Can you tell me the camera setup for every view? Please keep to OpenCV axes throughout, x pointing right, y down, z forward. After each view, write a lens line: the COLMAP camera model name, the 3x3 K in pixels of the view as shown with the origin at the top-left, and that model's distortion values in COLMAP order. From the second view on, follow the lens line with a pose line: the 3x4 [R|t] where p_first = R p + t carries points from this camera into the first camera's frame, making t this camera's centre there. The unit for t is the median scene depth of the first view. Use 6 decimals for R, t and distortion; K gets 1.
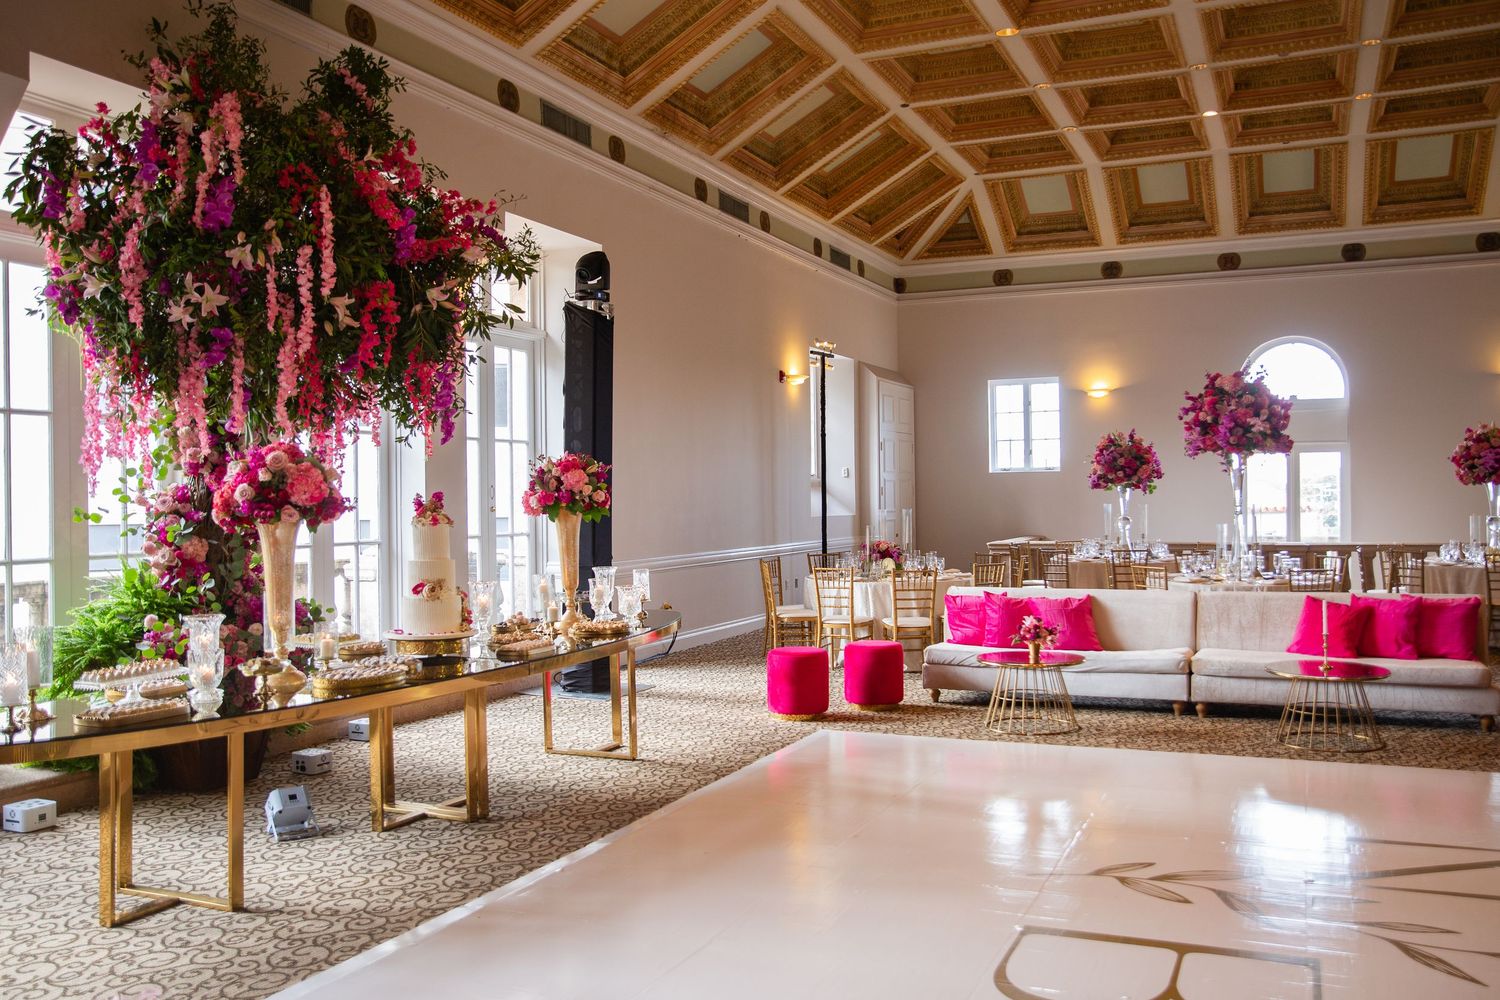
lens RADIAL K [[1279.4, 0, 751.5], [0, 1279.4, 498.0], [0, 0, 1]] dist [-0.043258, 0.015656]
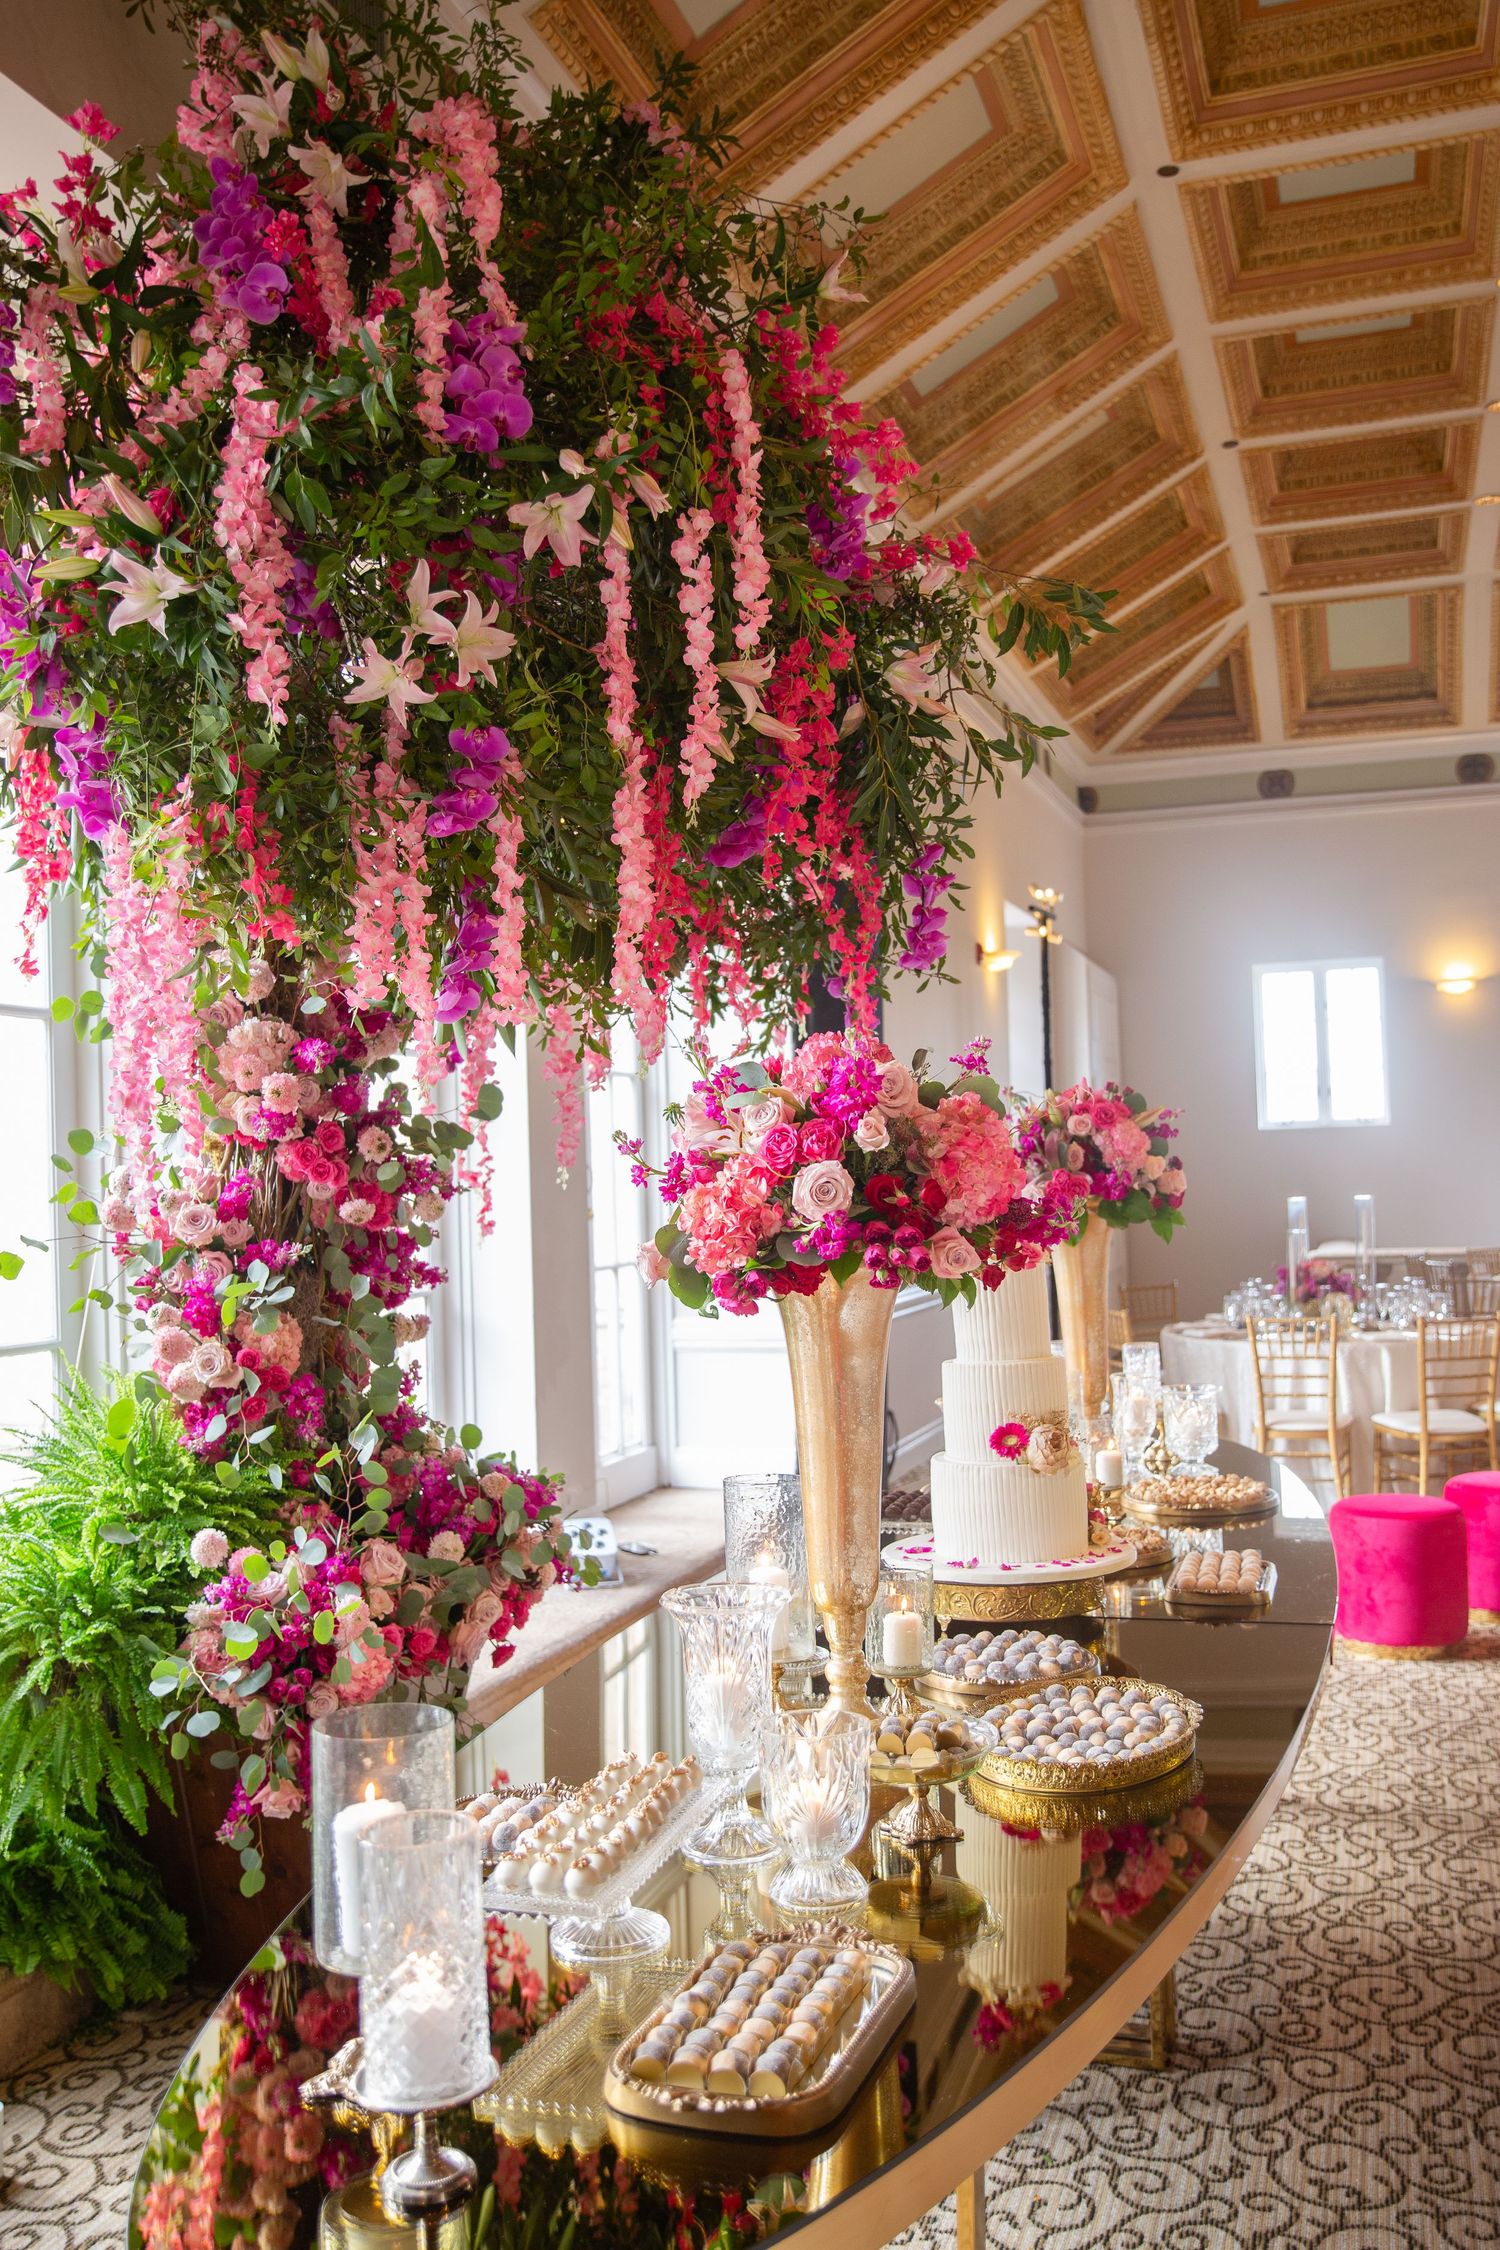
lens RADIAL K [[2026.4, 0, 746.6], [0, 2026.4, 1128.1], [0, 0, 1]] dist [-0.029680, 0.031807]
pose [[0.995305, -0.017025, 0.095275, -0.361163], [0.019554, 0.999479, -0.025679, -0.005233], [-0.094789, 0.027422, 0.995120, 0.390439]]
